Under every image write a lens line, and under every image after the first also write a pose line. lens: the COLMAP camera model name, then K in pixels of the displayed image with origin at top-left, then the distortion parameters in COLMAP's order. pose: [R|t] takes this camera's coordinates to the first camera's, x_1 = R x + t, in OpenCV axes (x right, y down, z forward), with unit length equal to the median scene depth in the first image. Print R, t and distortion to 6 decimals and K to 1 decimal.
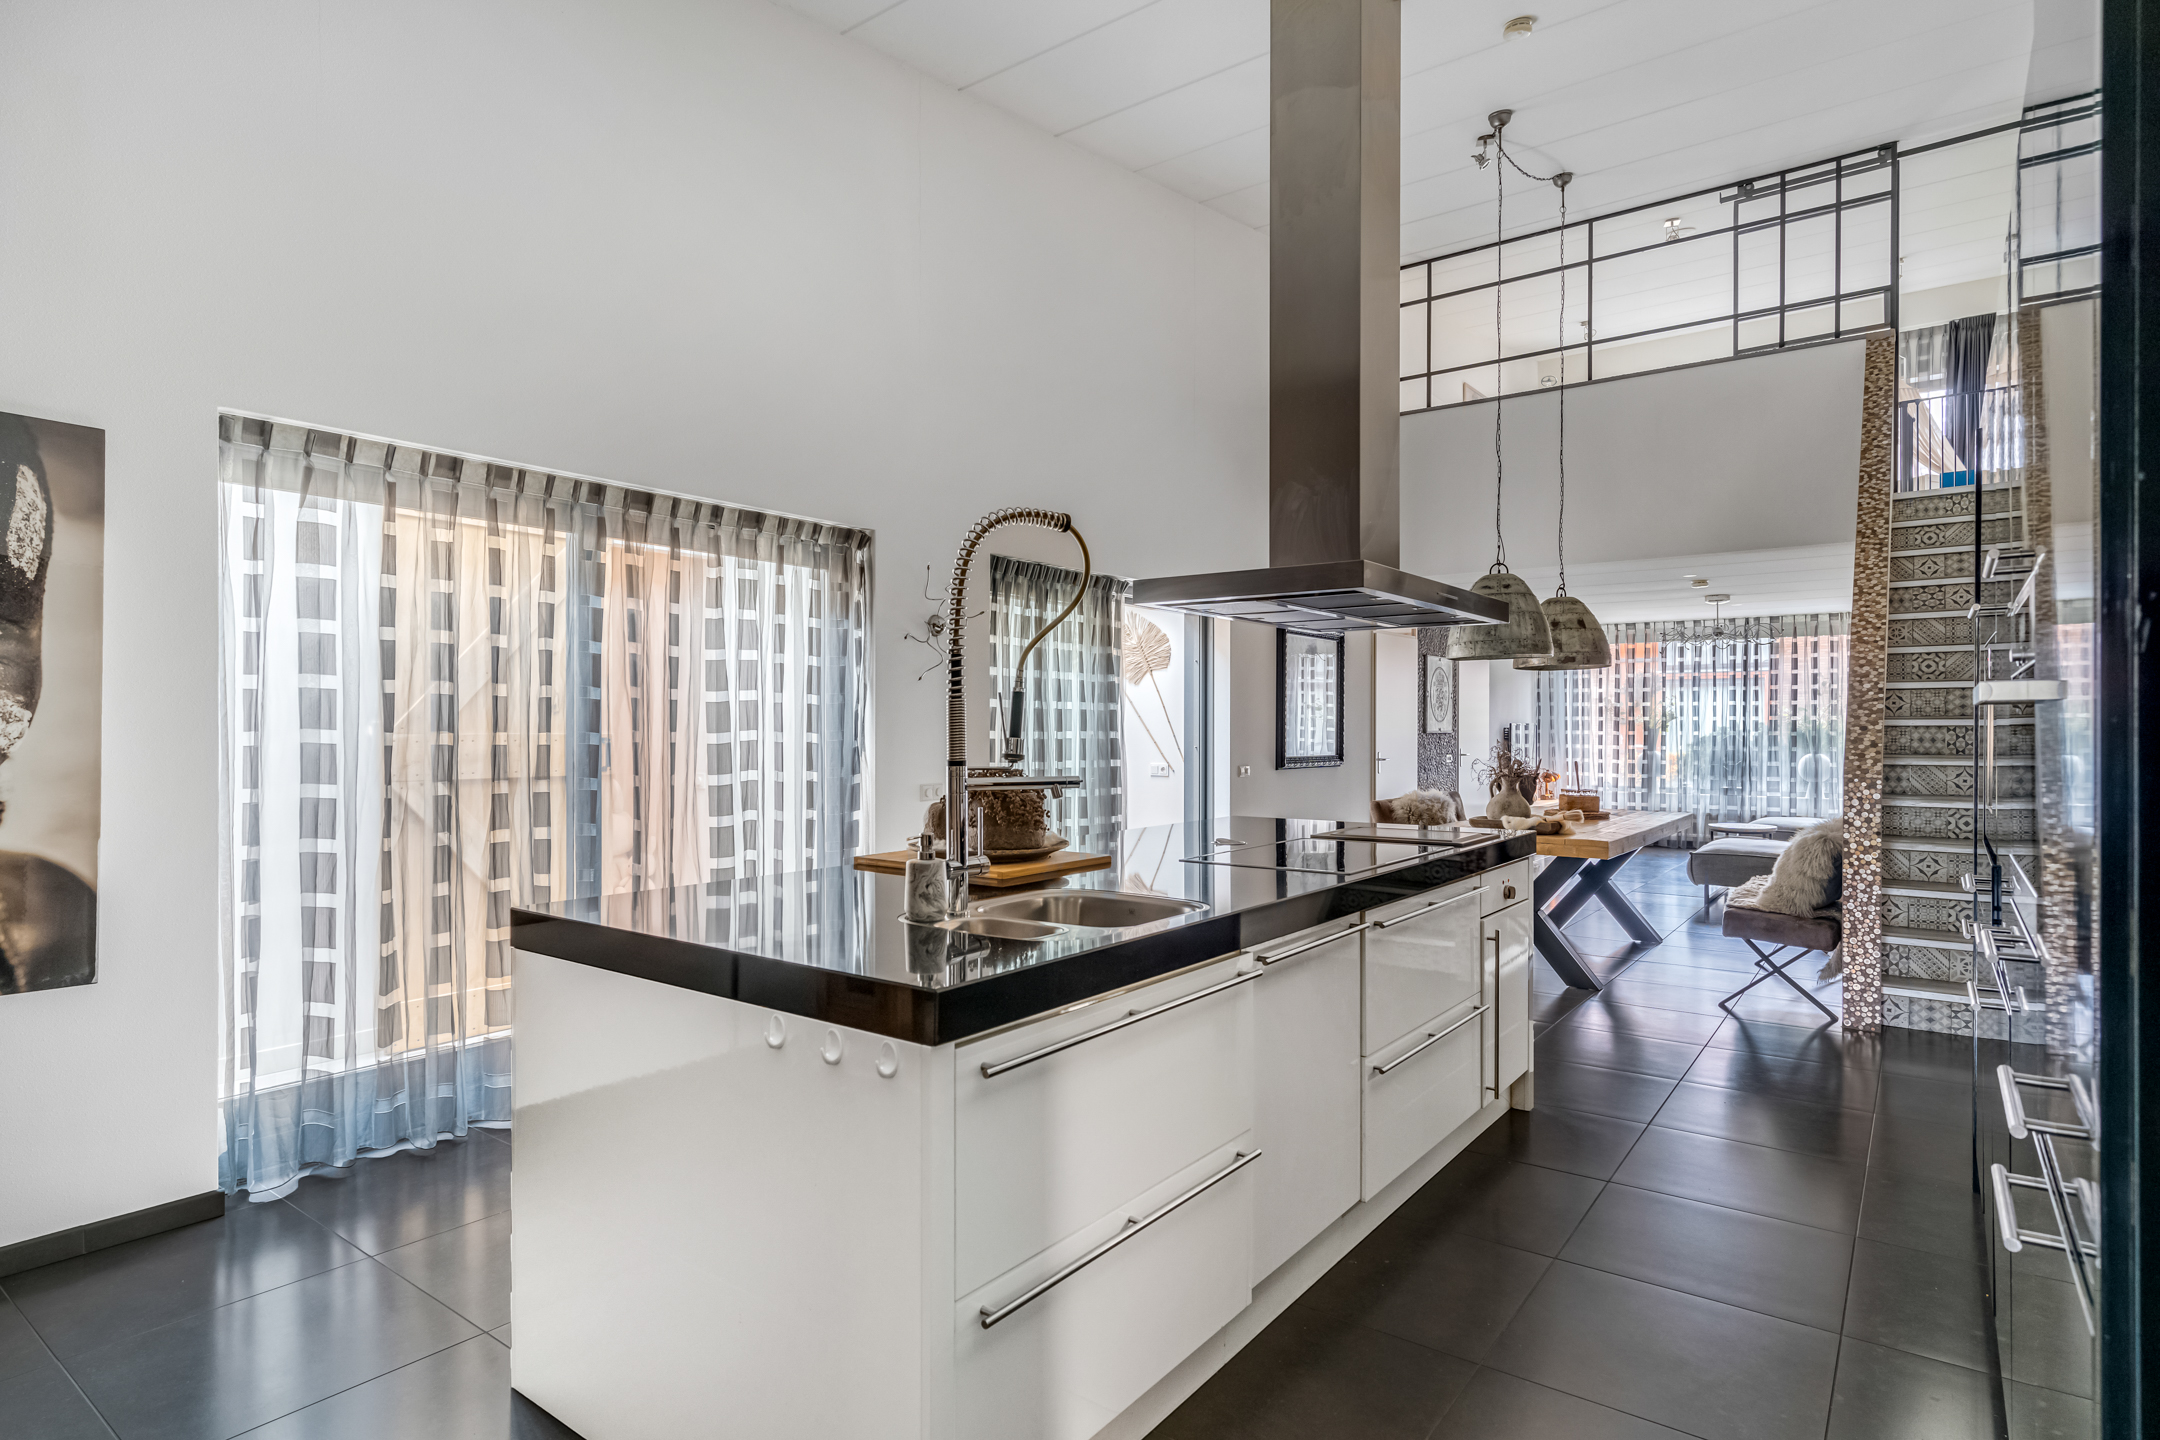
lens RADIAL K [[1134.4, 0, 1069.5], [0, 1134.4, 729.1], [0, 0, 1]] dist [0.002023, -0.000028]
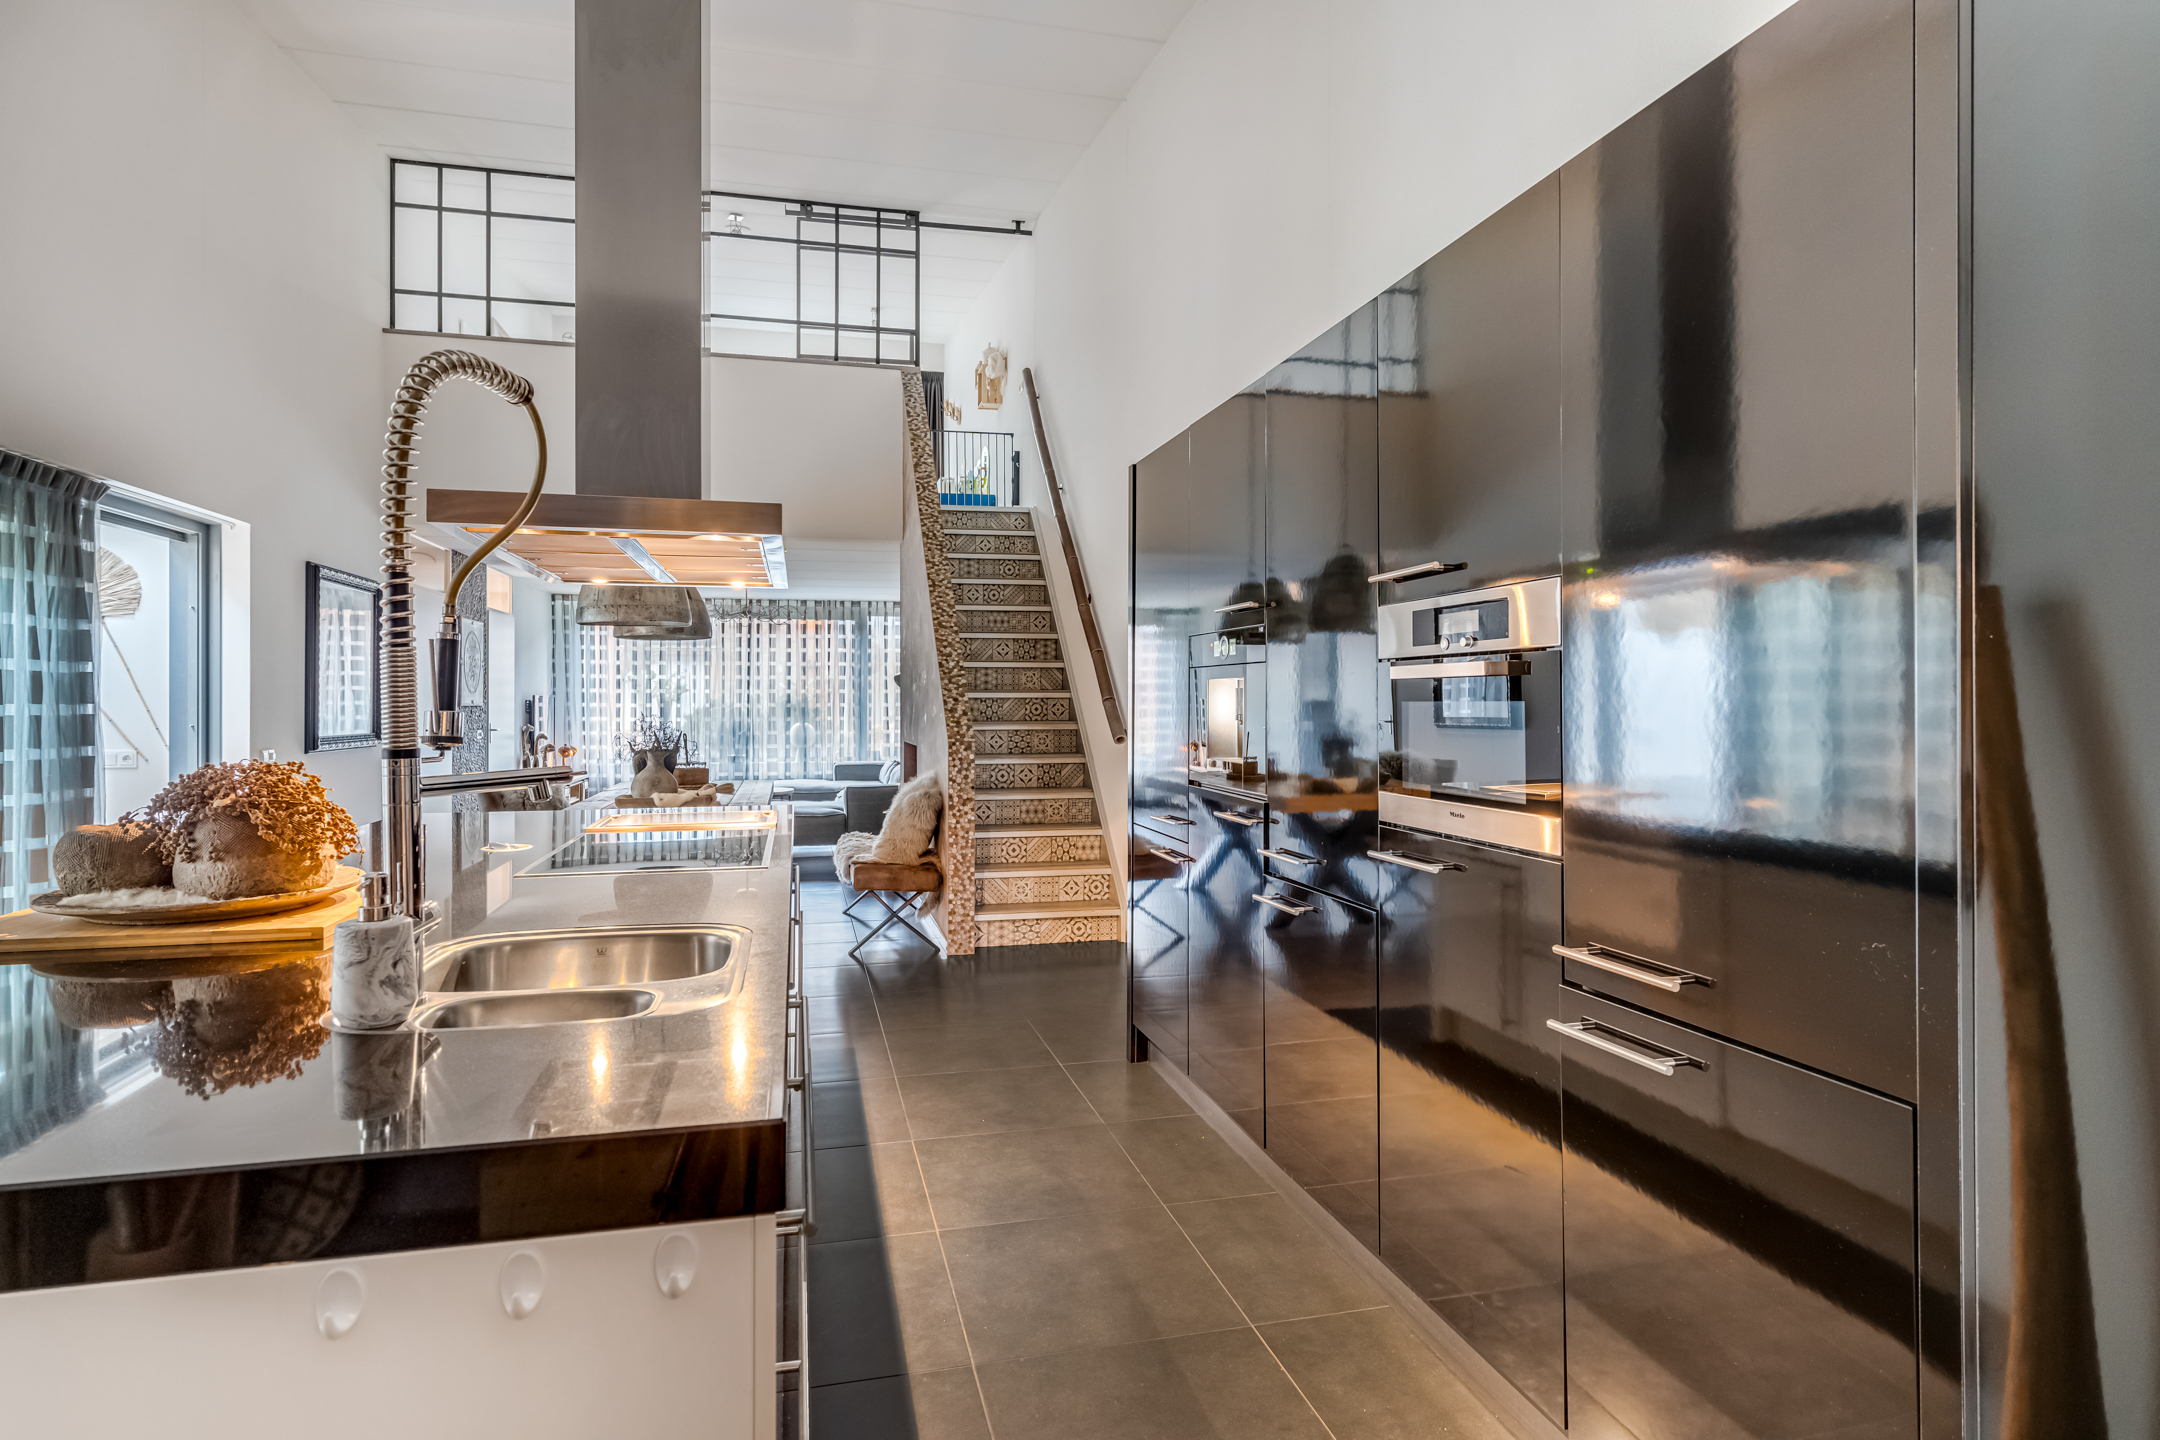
lens RADIAL K [[1150.0, 0, 1073.9], [0, 1150.0, 697.6], [0, 0, 1]] dist [0.000578, -0.000013]
pose [[0.629835, 0.001837, 0.776727, -0.108967], [0.001168, 0.999994, -0.003312, 0.000743], [-0.776728, 0.002994, 0.629829, 0.104117]]
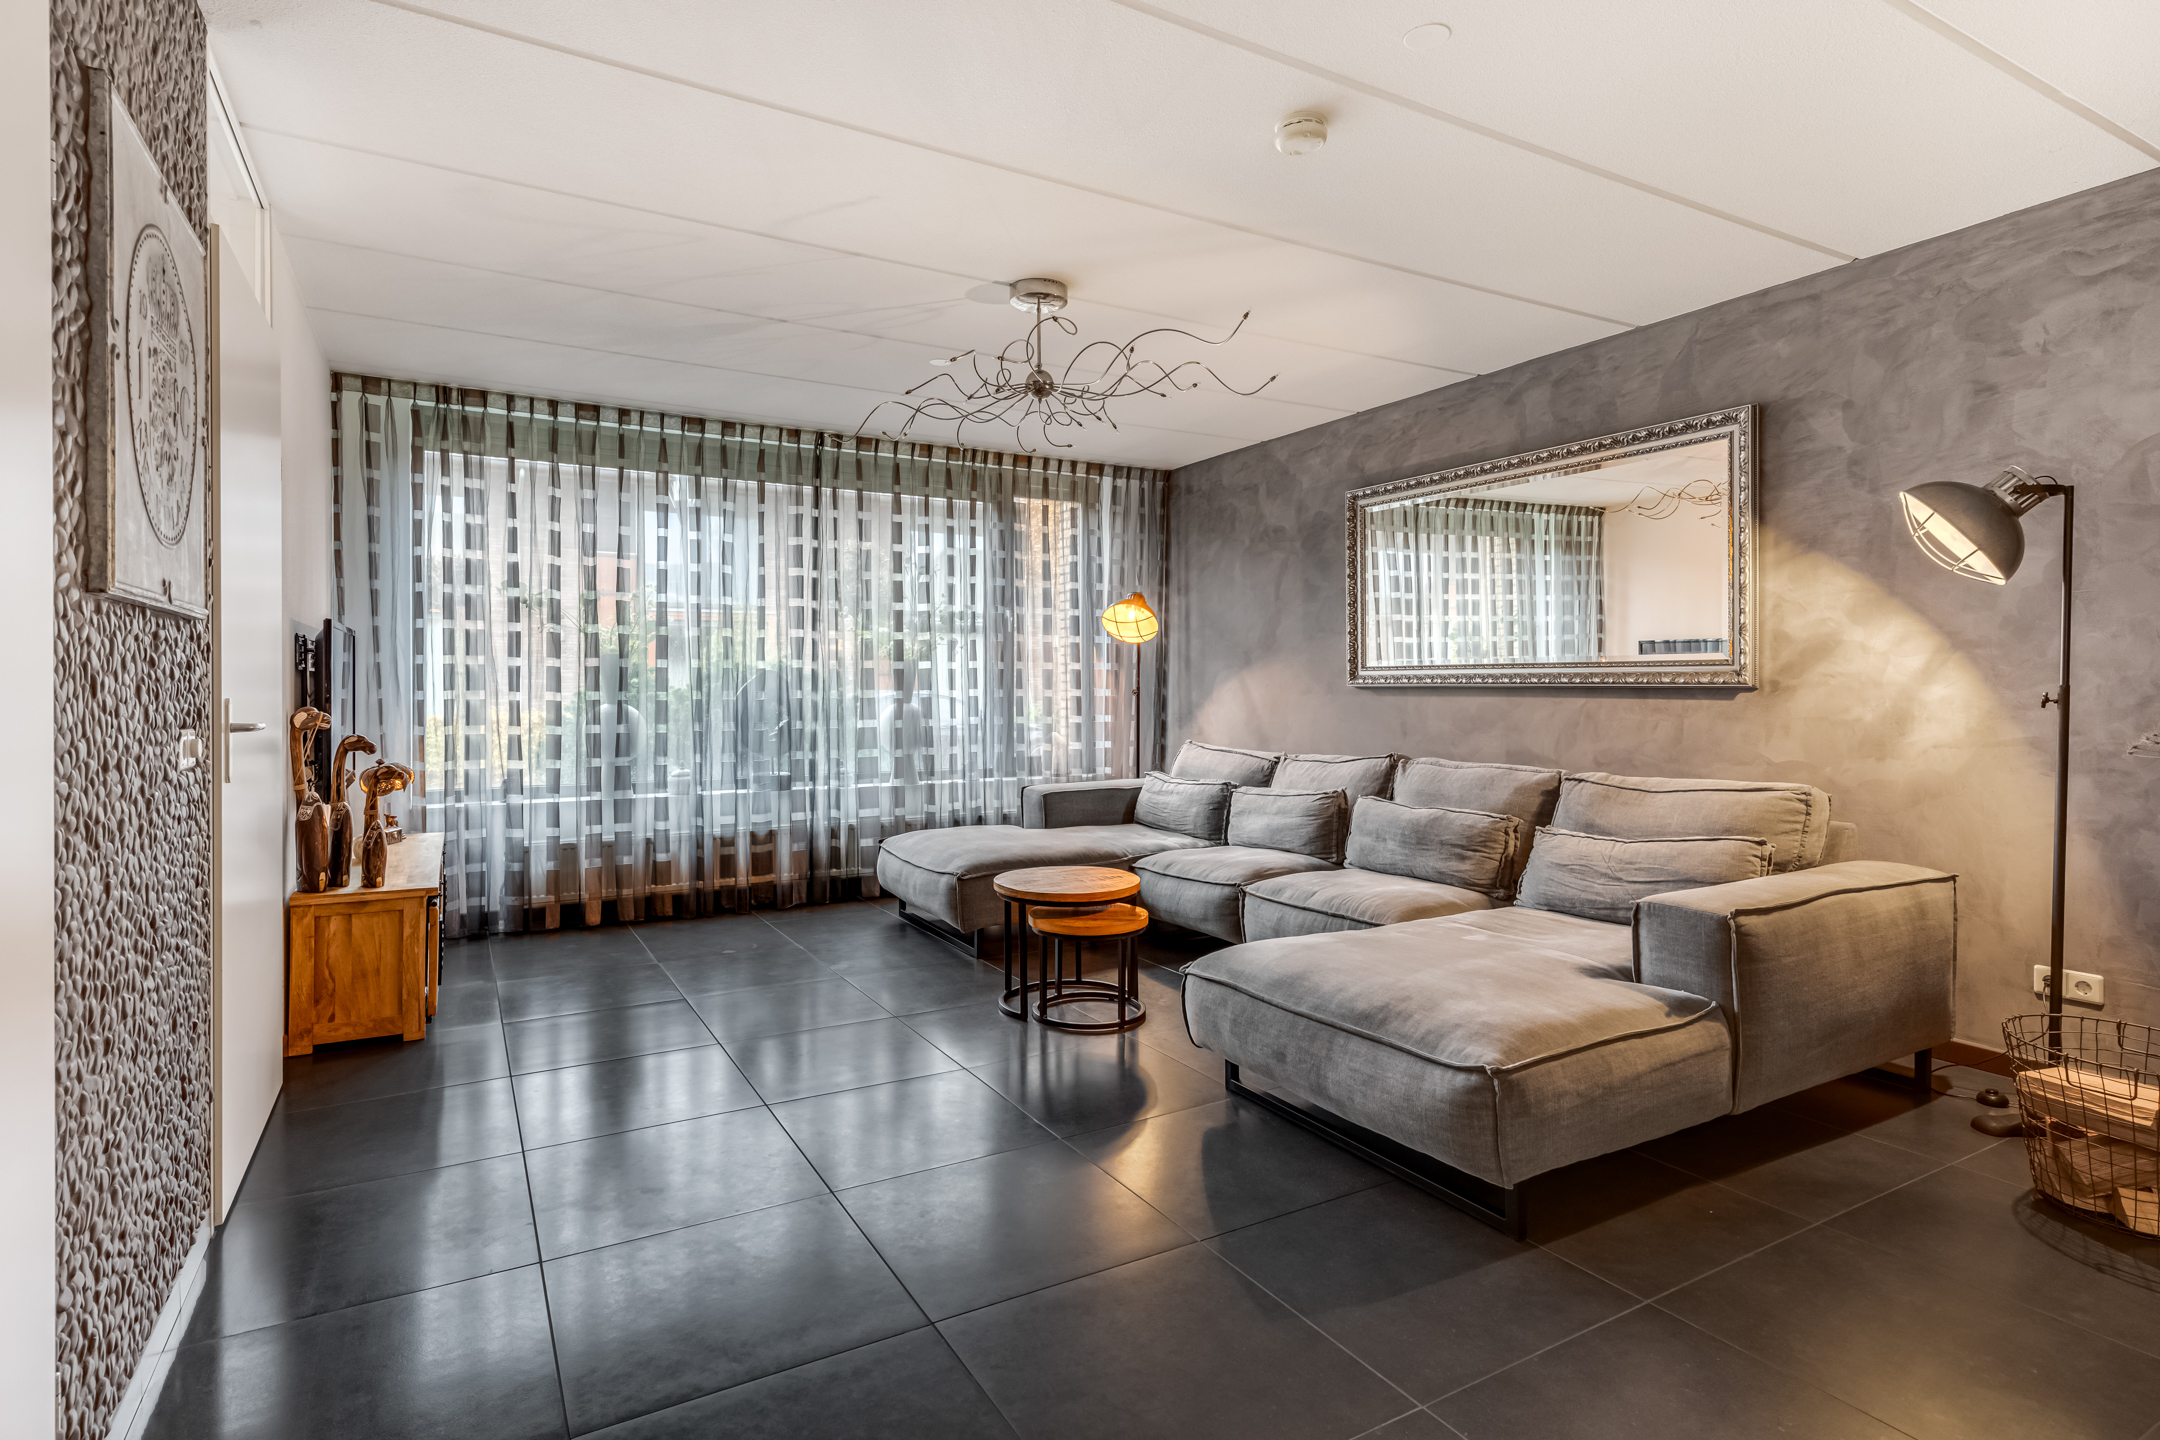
lens RADIAL K [[1089.5, 0, 1067.9], [0, 1089.5, 694.4], [0, 0, 1]] dist [0.003384, 0.000059]
pose [[0.394153, -0.006720, 0.919020, 0.331238], [0.001519, 0.999977, 0.006660, 0.022620], [-0.919044, -0.001229, 0.394154, 1.177412]]
